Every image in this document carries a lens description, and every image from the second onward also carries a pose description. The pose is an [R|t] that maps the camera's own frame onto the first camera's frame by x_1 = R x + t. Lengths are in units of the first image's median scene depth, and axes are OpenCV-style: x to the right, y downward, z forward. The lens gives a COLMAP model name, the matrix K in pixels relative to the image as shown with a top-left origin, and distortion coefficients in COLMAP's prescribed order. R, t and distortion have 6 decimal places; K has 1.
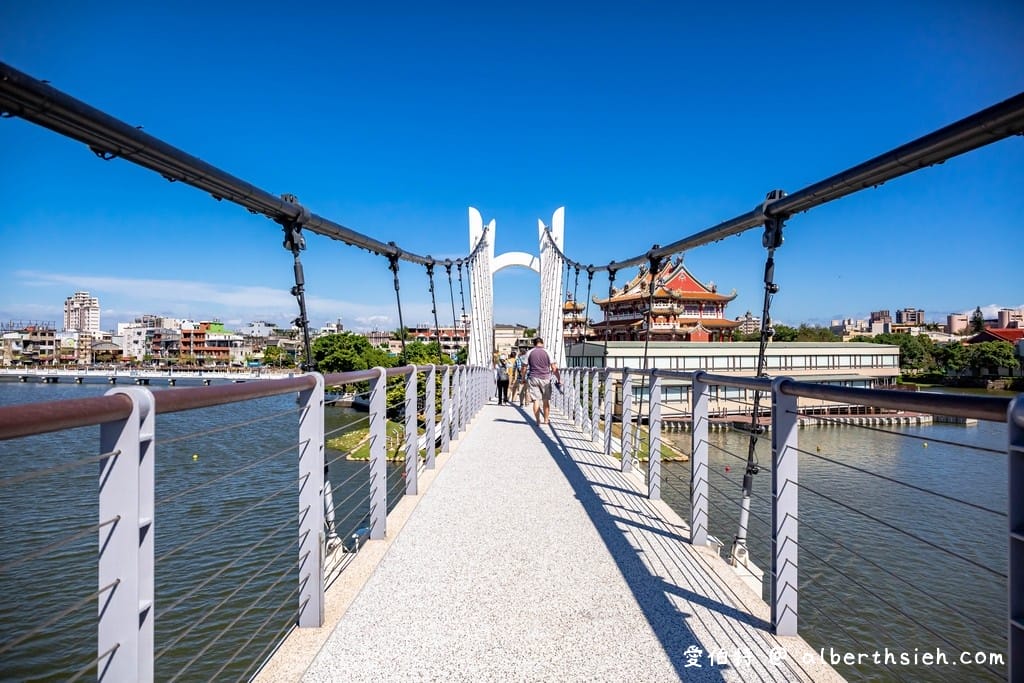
lens RADIAL K [[708.1, 0, 512.0], [0, 708.1, 341.5], [0, 0, 1]] dist [-0.101795, 0.099629]
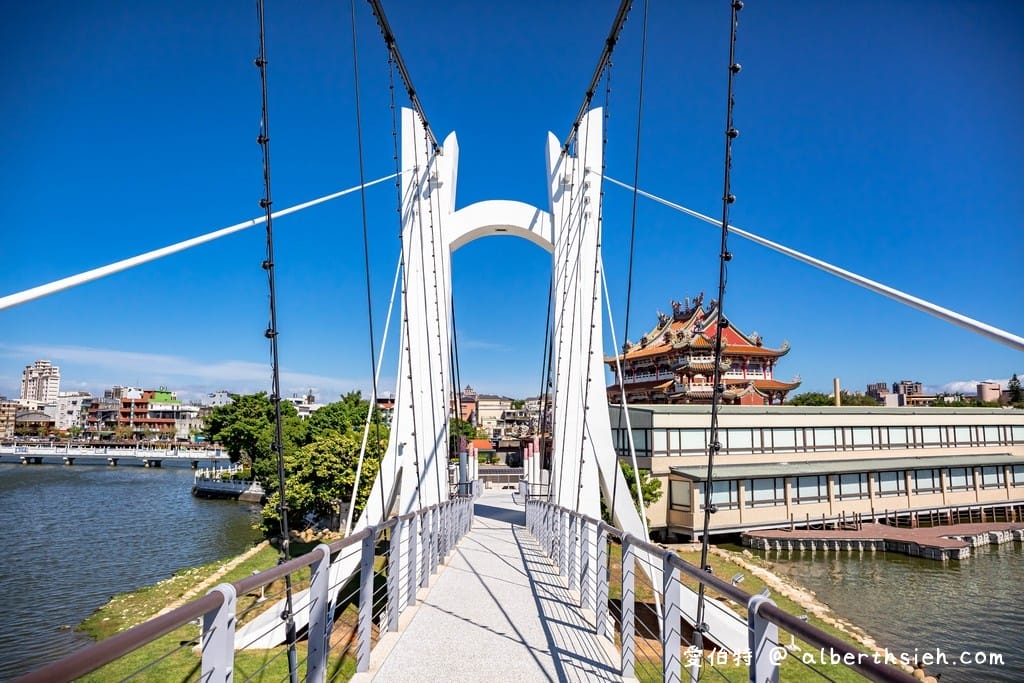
lens RADIAL K [[708.1, 0, 512.0], [0, 708.1, 341.5], [0, 0, 1]] dist [-0.101795, 0.099629]
pose [[0.999822, 0.003147, 0.018622, 0.001110], [-0.001161, 0.994394, -0.105732, 0.003407], [-0.018851, 0.105691, 0.994220, 0.119344]]
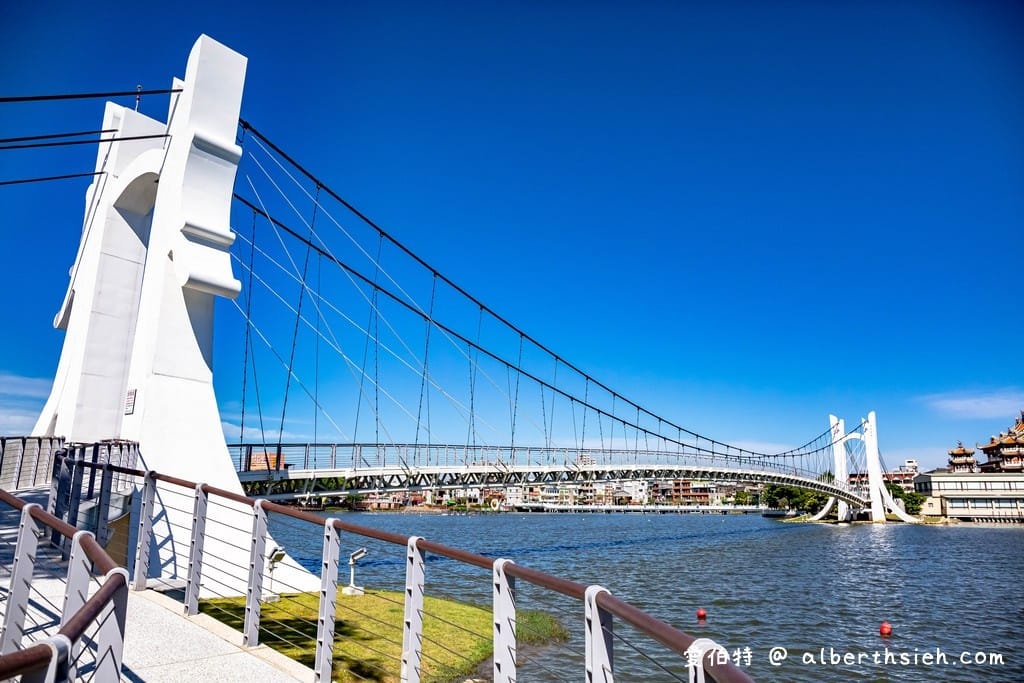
lens RADIAL K [[708.1, 0, 512.0], [0, 708.1, 341.5], [0, 0, 1]] dist [-0.101795, 0.099629]
pose [[0.807279, -0.132547, -0.575093, 0.097978], [0.005840, 0.976199, -0.216796, 0.014180], [0.590141, 0.171657, 0.788839, -0.323058]]
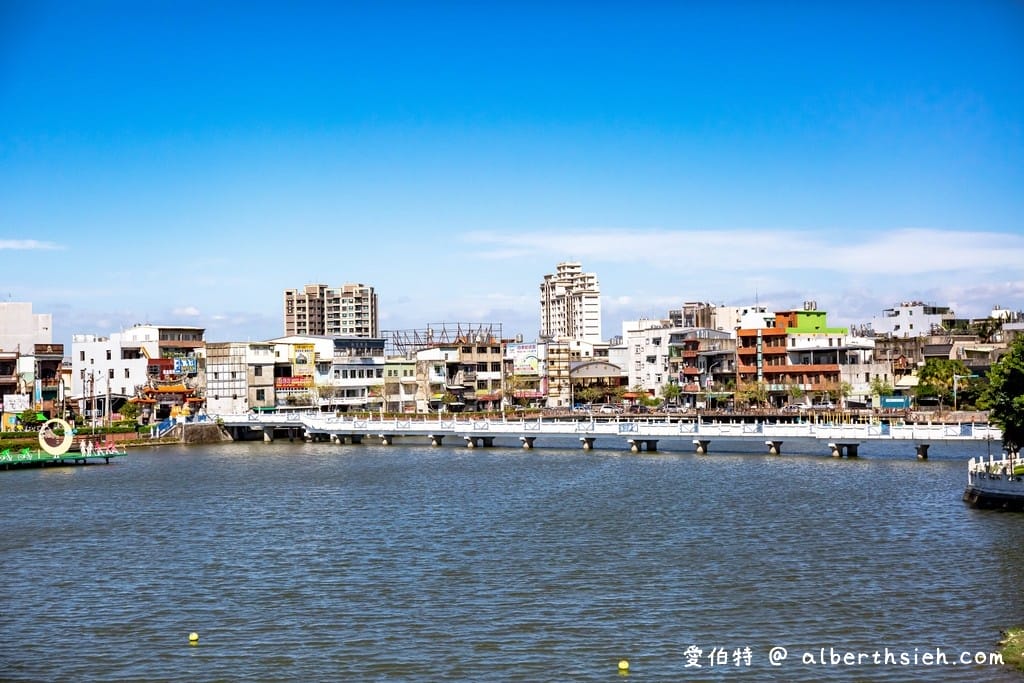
lens RADIAL K [[1584.9, 0, 512.0], [0, 1584.9, 341.5], [0, 0, 1]] dist [0.034339, 0.048091]
pose [[0.822635, -0.037076, -0.567360, -0.002900], [0.035502, 0.999274, -0.013827, 0.000272], [0.567461, -0.008768, 0.823354, 0.052827]]
